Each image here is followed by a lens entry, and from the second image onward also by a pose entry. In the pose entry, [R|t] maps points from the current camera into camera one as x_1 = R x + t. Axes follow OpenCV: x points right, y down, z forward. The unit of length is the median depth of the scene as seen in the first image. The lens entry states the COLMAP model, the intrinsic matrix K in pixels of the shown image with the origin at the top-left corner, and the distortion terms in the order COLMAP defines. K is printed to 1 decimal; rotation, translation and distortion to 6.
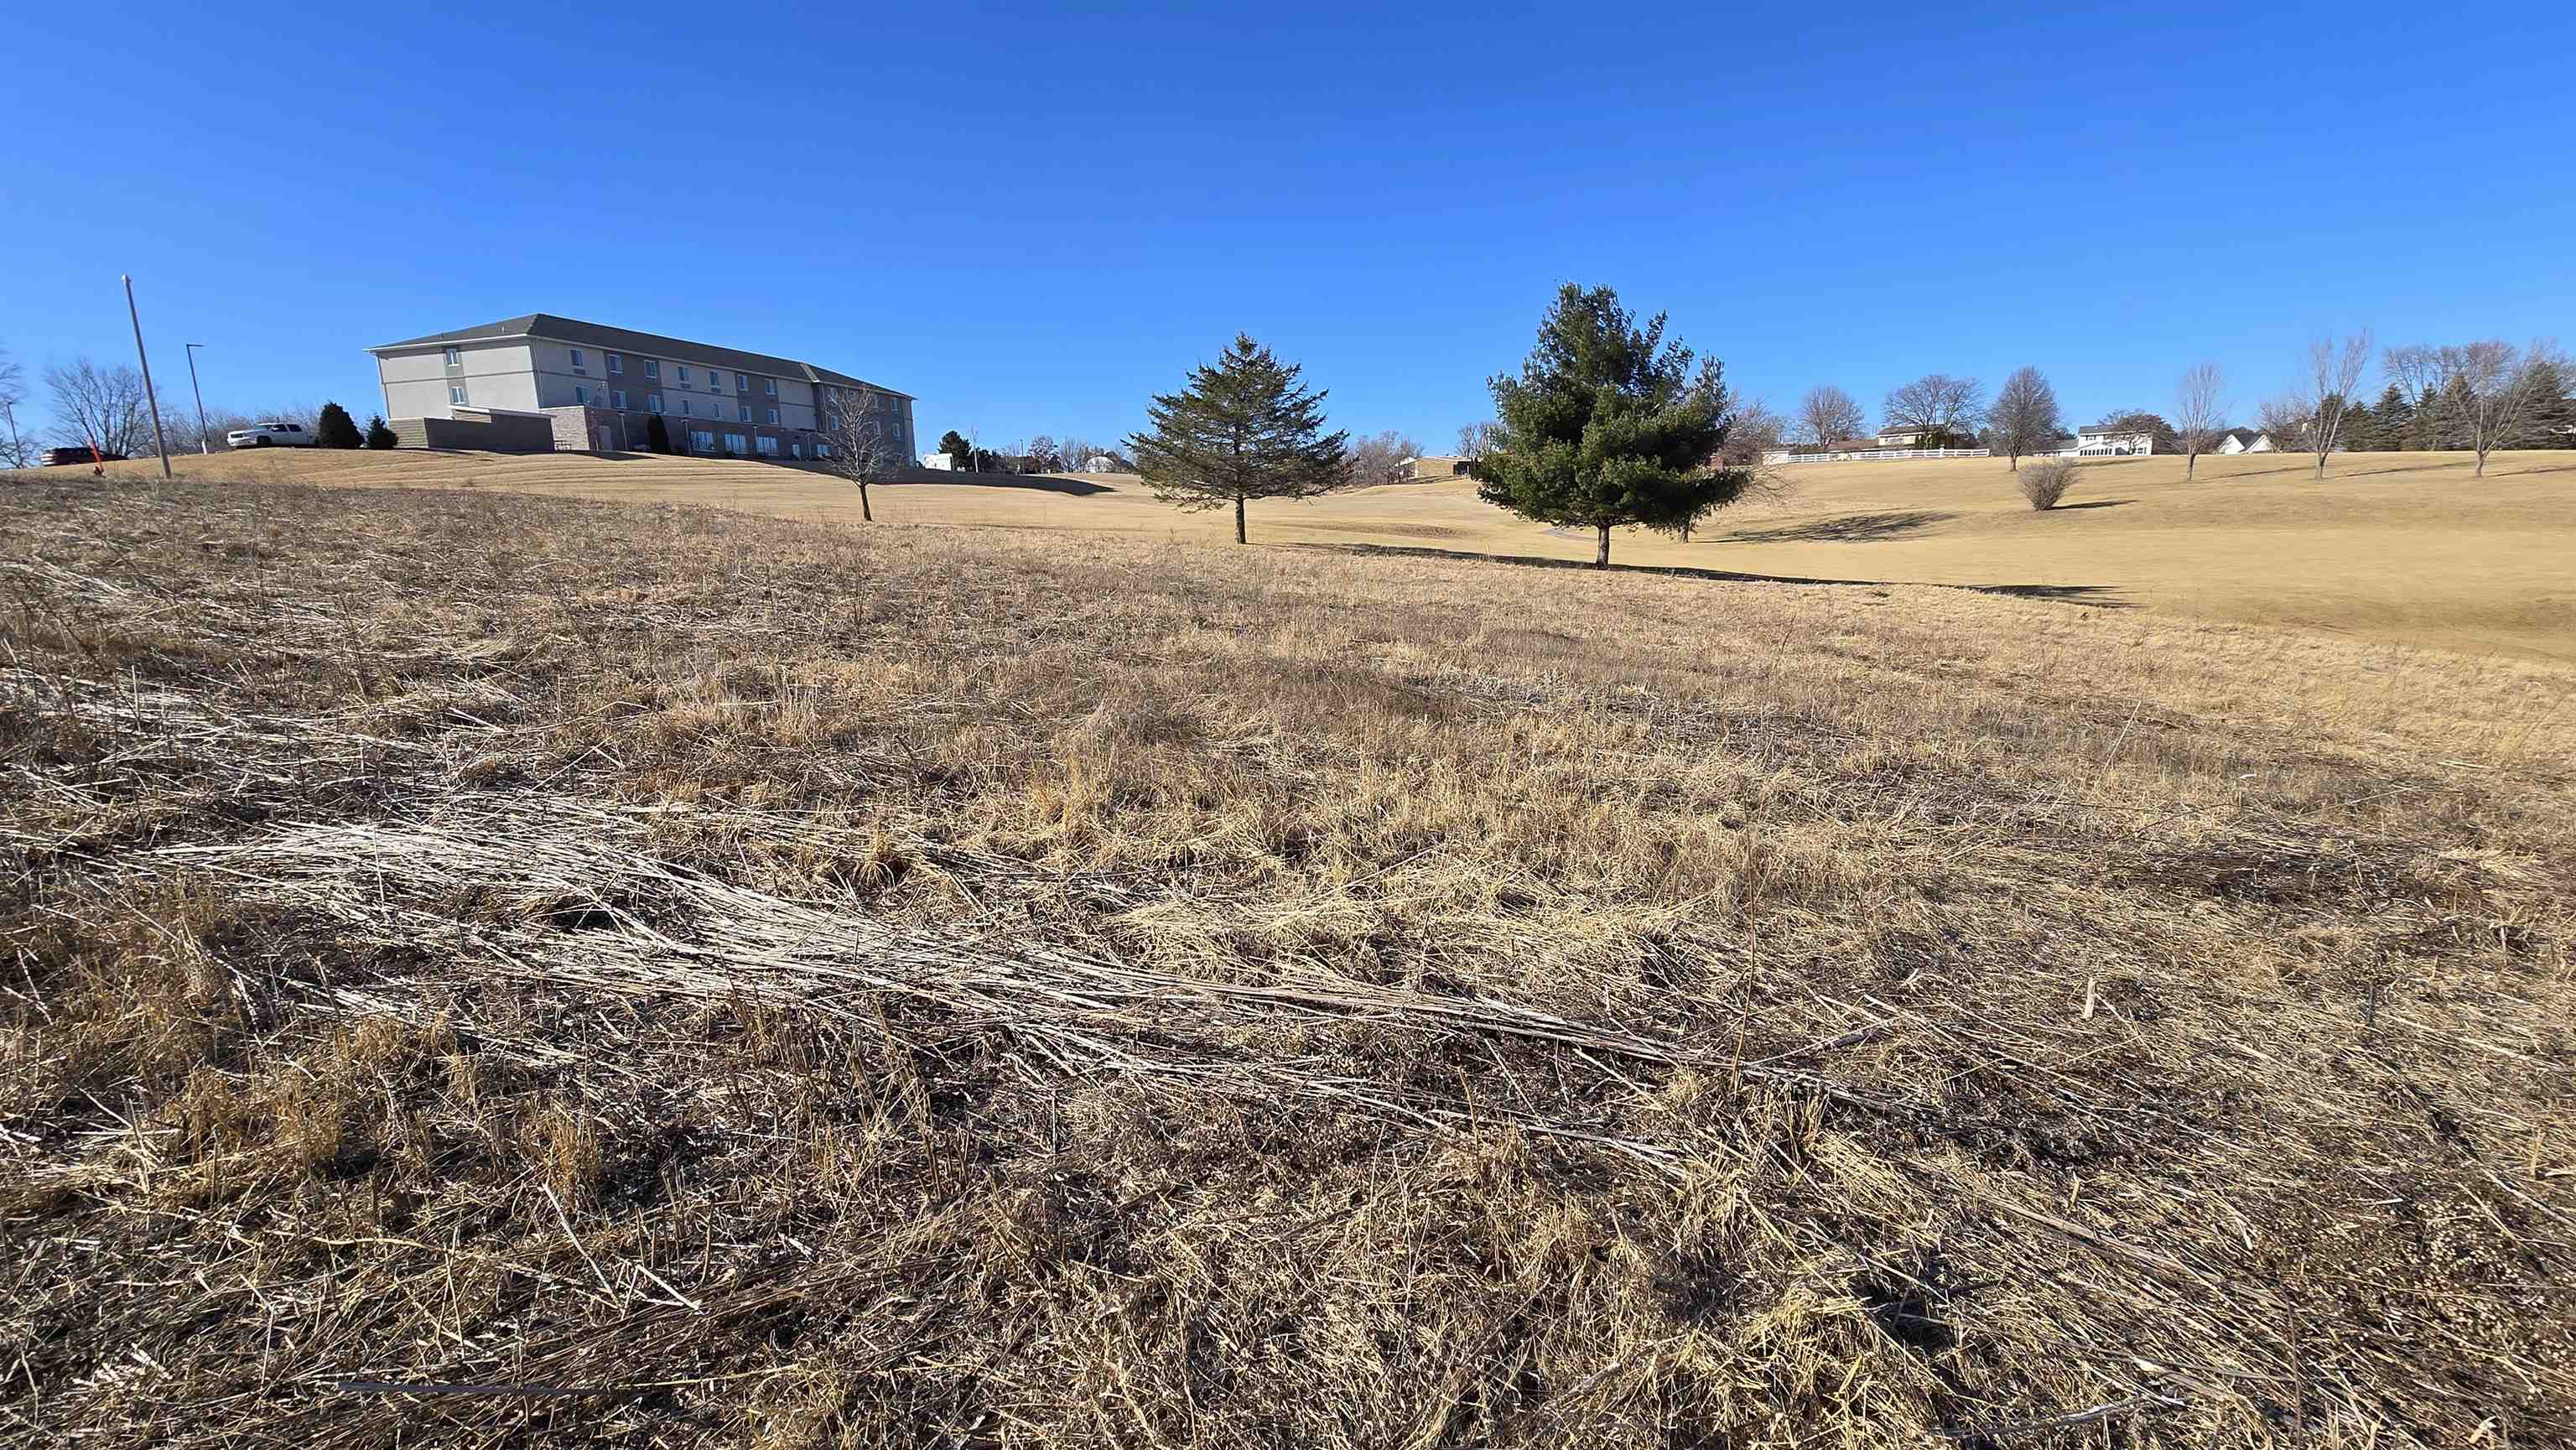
lens RADIAL K [[1052.4, 0, 1290.8], [0, 1052.4, 716.5], [0, 0, 1]] dist [0.001019, 0.000043]
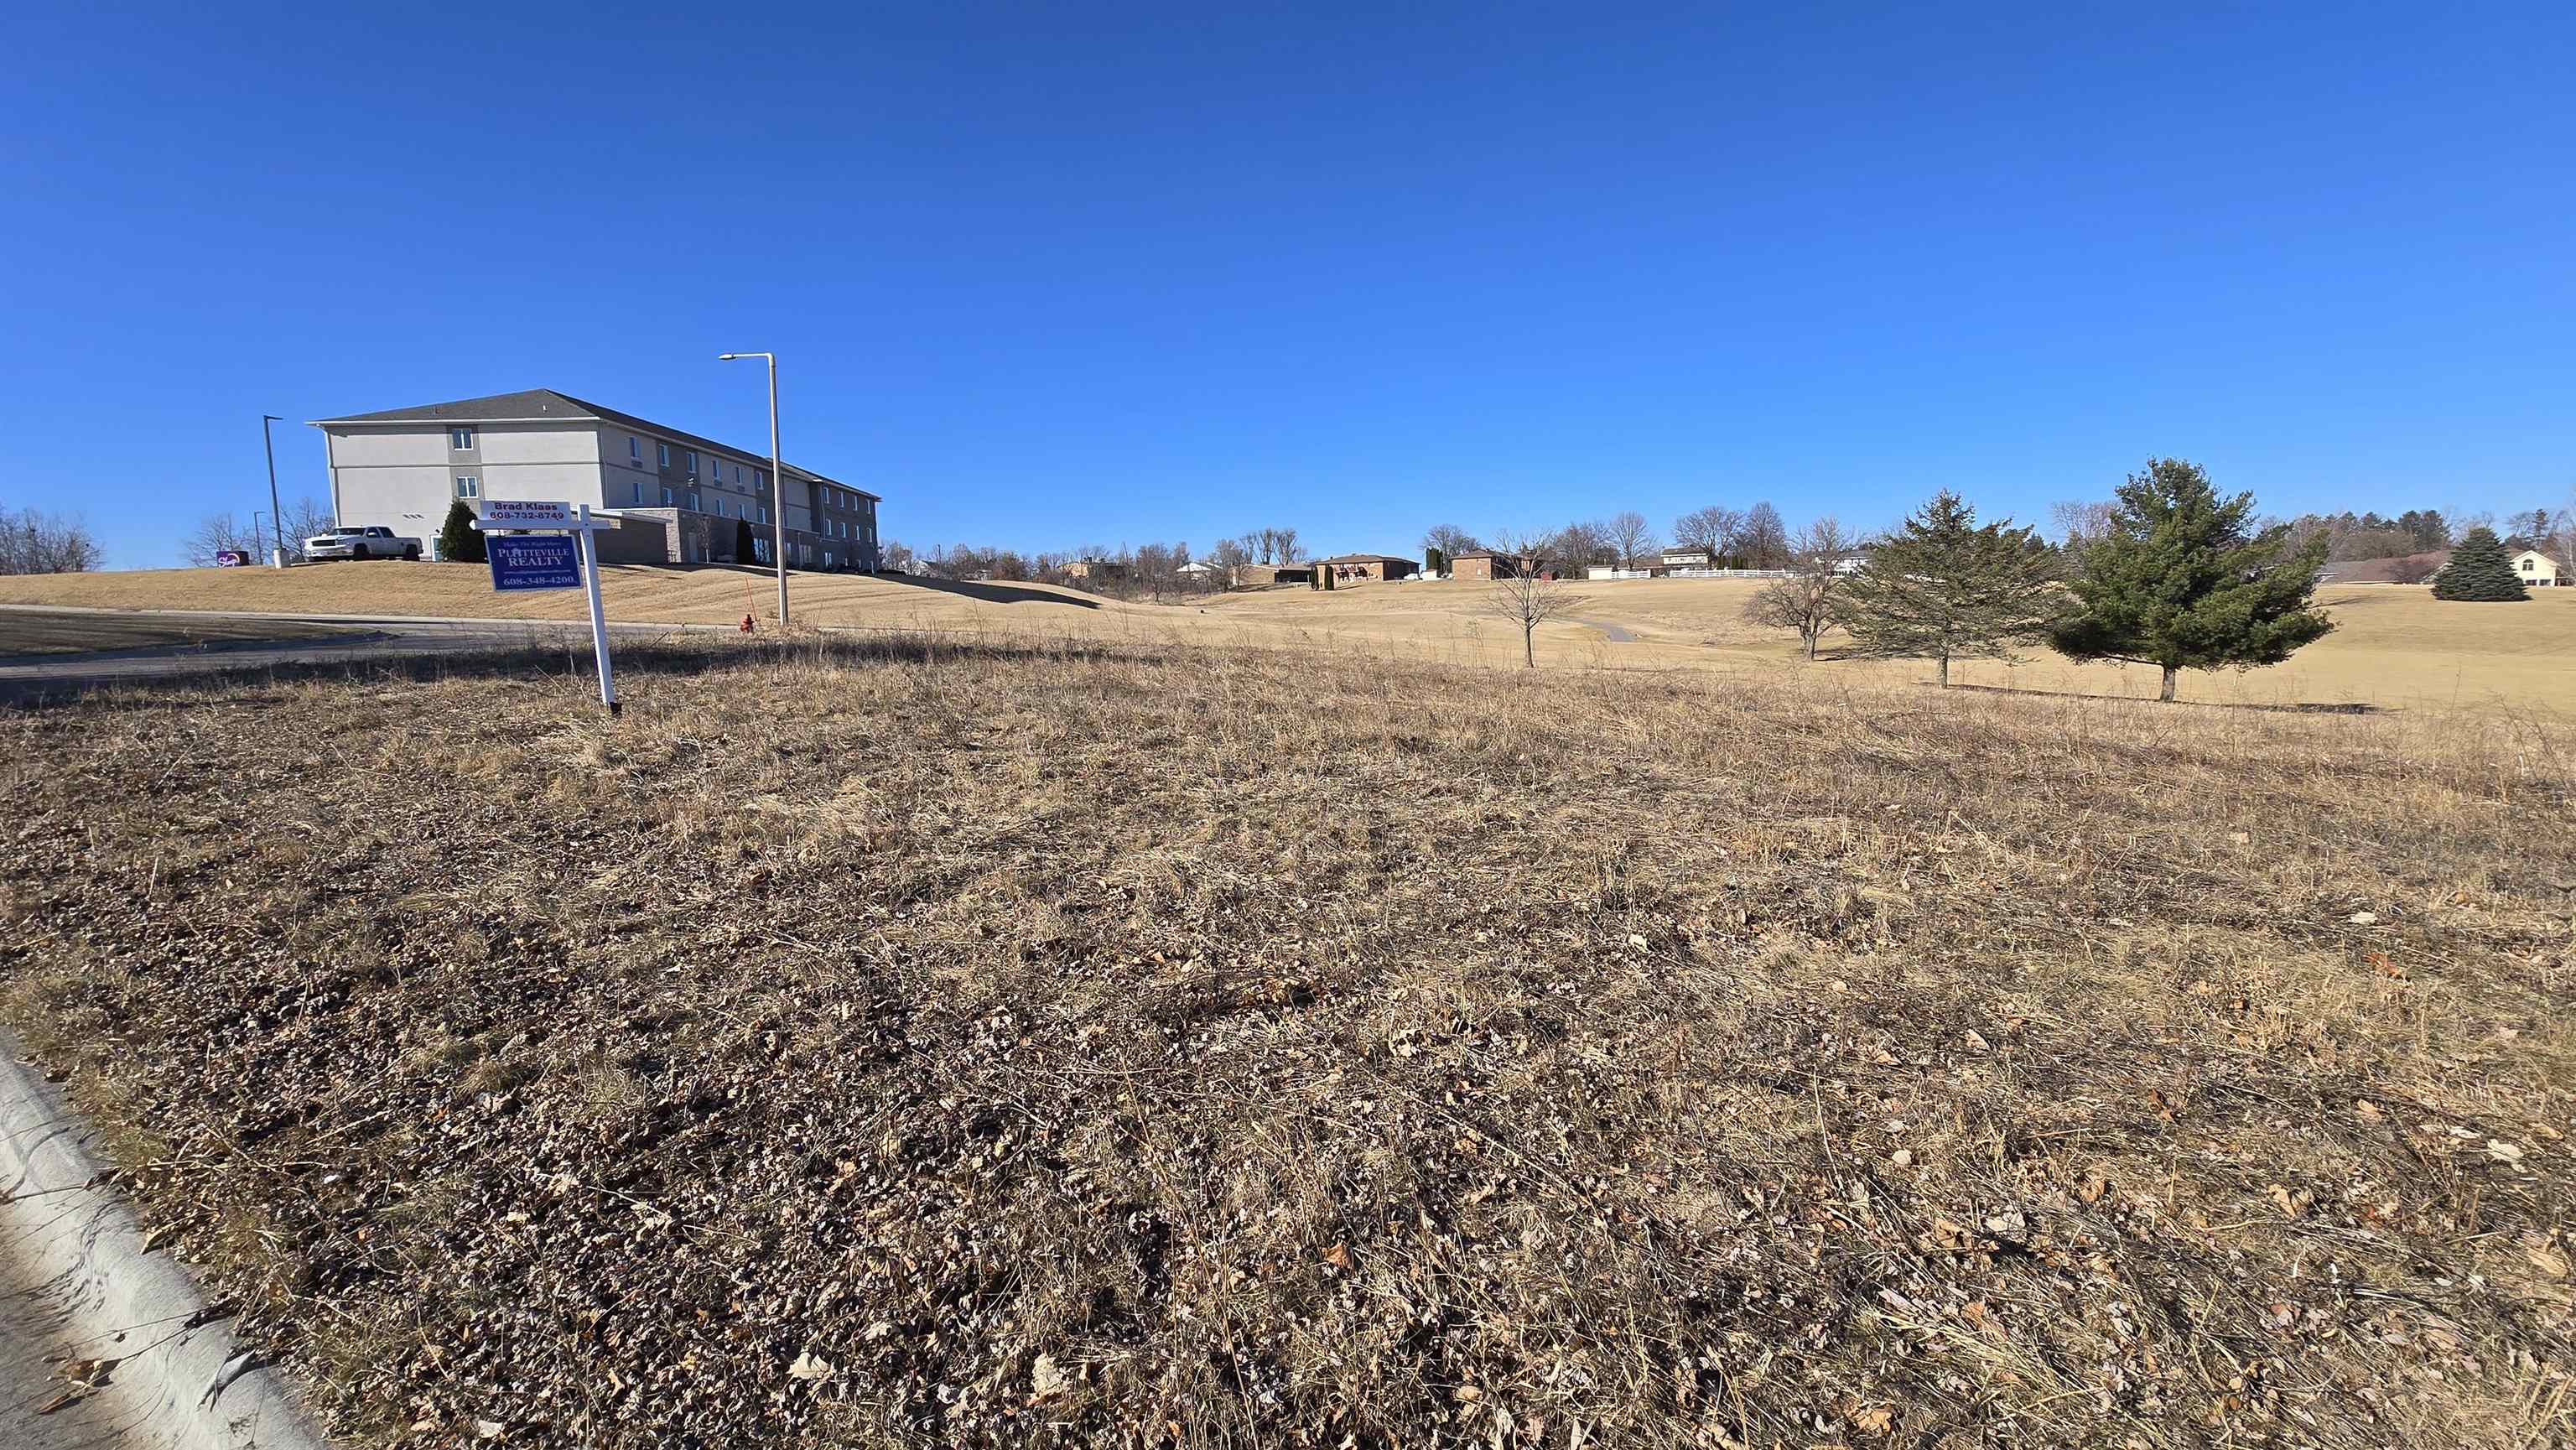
lens RADIAL K [[1052.4, 0, 1267.0], [0, 1052.4, 706.6], [0, 0, 1]] dist [0.001019, 0.000043]
pose [[0.953904, -0.024148, 0.299137, -1.273862], [0.053808, 0.994367, -0.091315, -0.120387], [-0.295247, 0.103201, 0.949831, 0.304350]]
